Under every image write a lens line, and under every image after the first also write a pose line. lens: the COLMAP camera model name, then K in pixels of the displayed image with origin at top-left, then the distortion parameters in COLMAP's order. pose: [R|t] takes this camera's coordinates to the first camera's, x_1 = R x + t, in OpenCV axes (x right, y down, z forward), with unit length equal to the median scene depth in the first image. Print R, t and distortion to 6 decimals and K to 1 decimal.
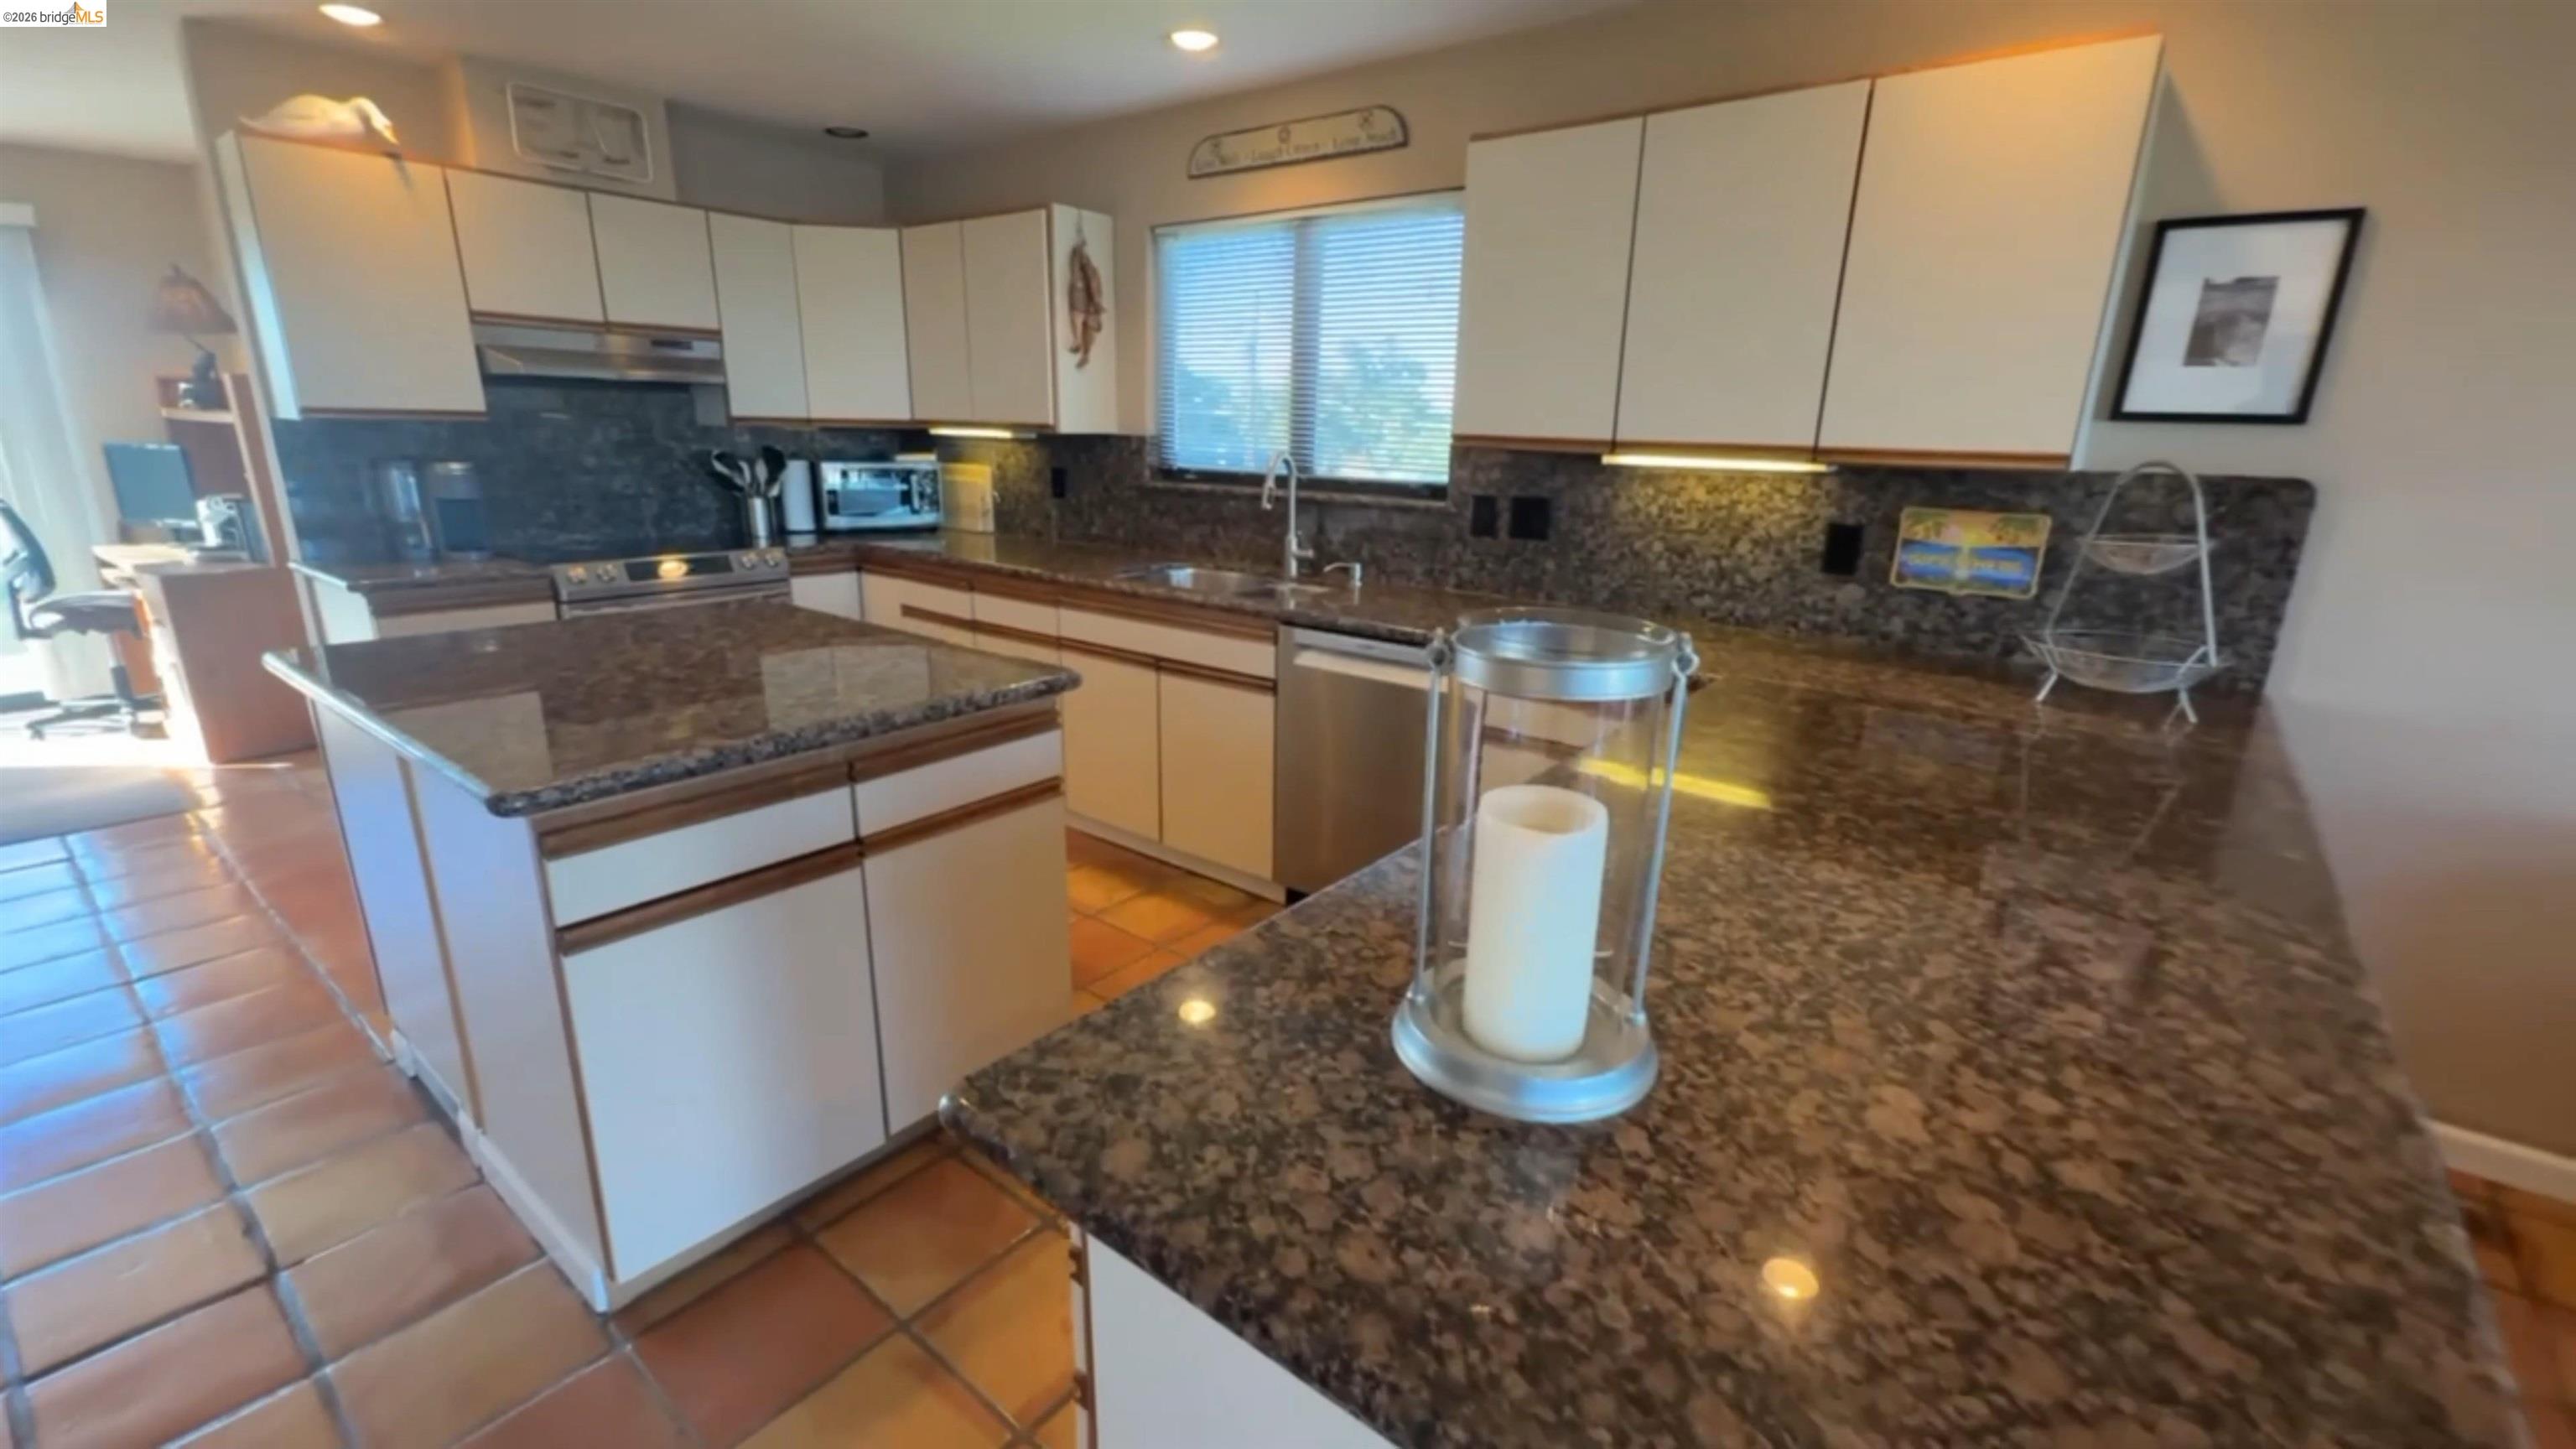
lens RADIAL K [[1071.3, 0, 1288.0], [0, 1071.3, 724.5], [0, 0, 1]] dist [-0.003060, -0.000155]
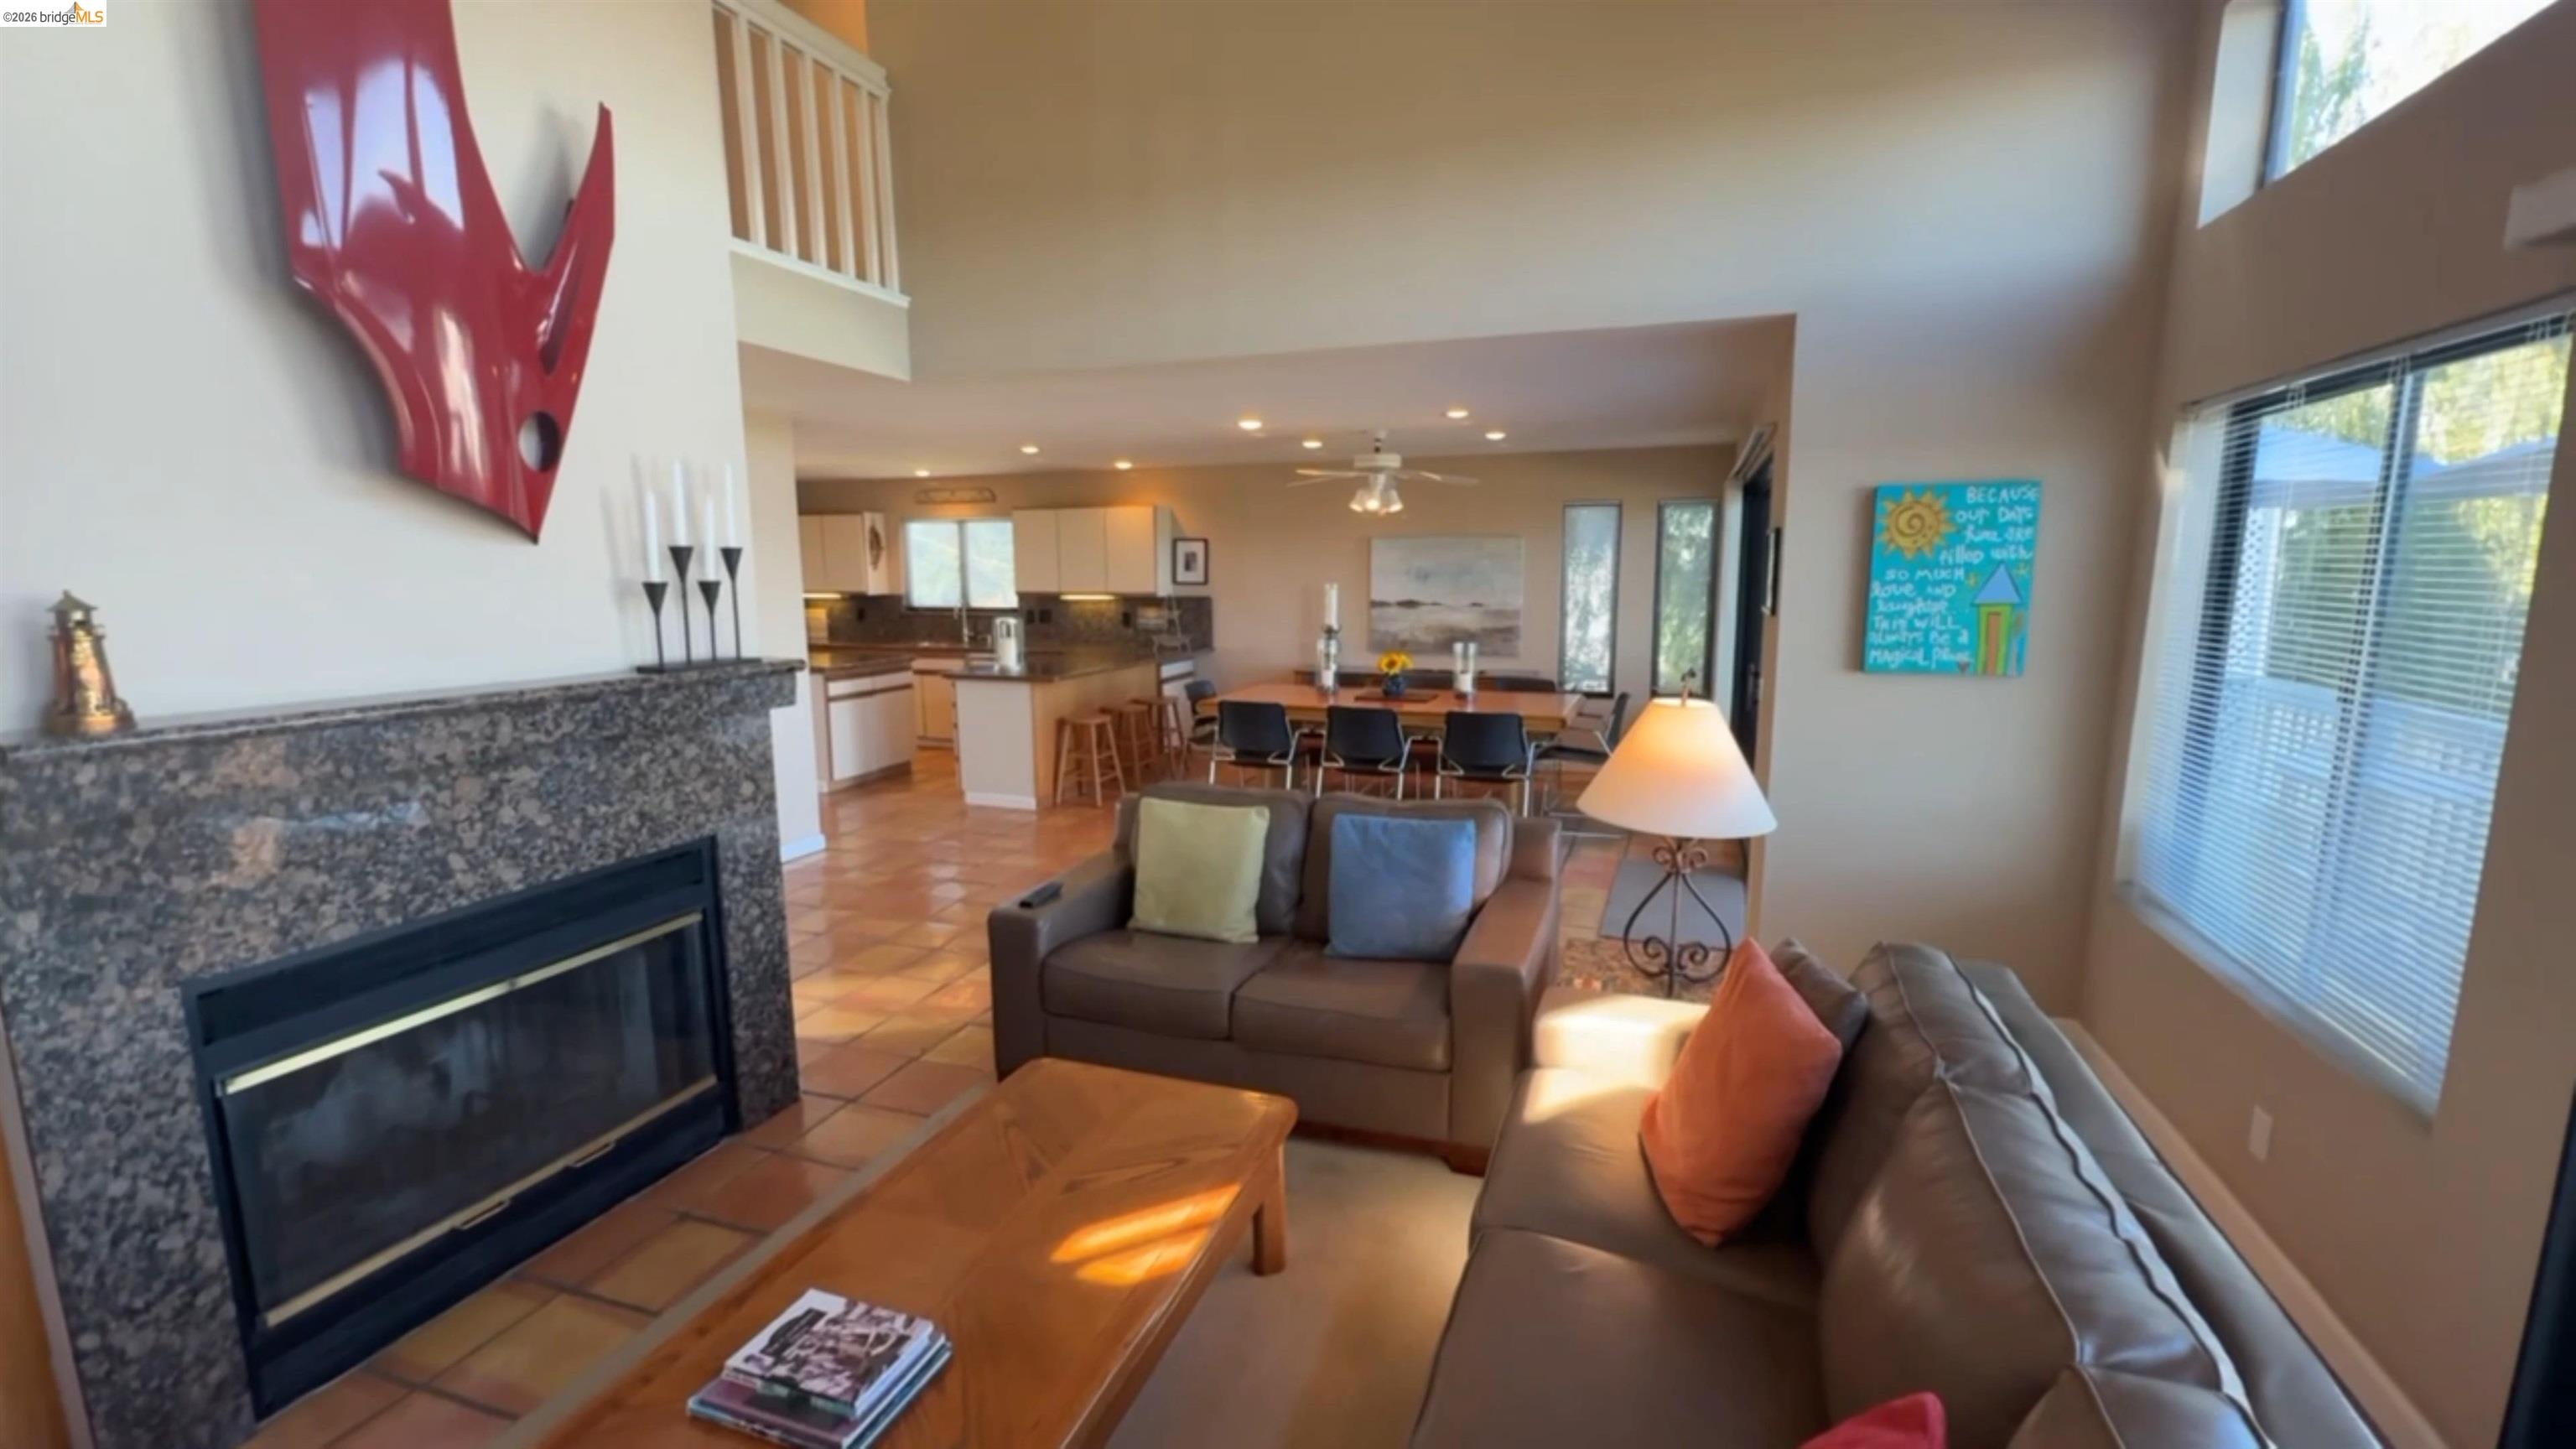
lens RADIAL K [[1071.3, 0, 1288.0], [0, 1071.3, 724.5], [0, 0, 1]] dist [-0.003060, -0.000155]
pose [[0.947112, -0.073638, 0.312341, -0.102960], [0.111564, 0.988160, -0.105324, 0.520260], [-0.300887, 0.134600, 0.944113, -2.096783]]
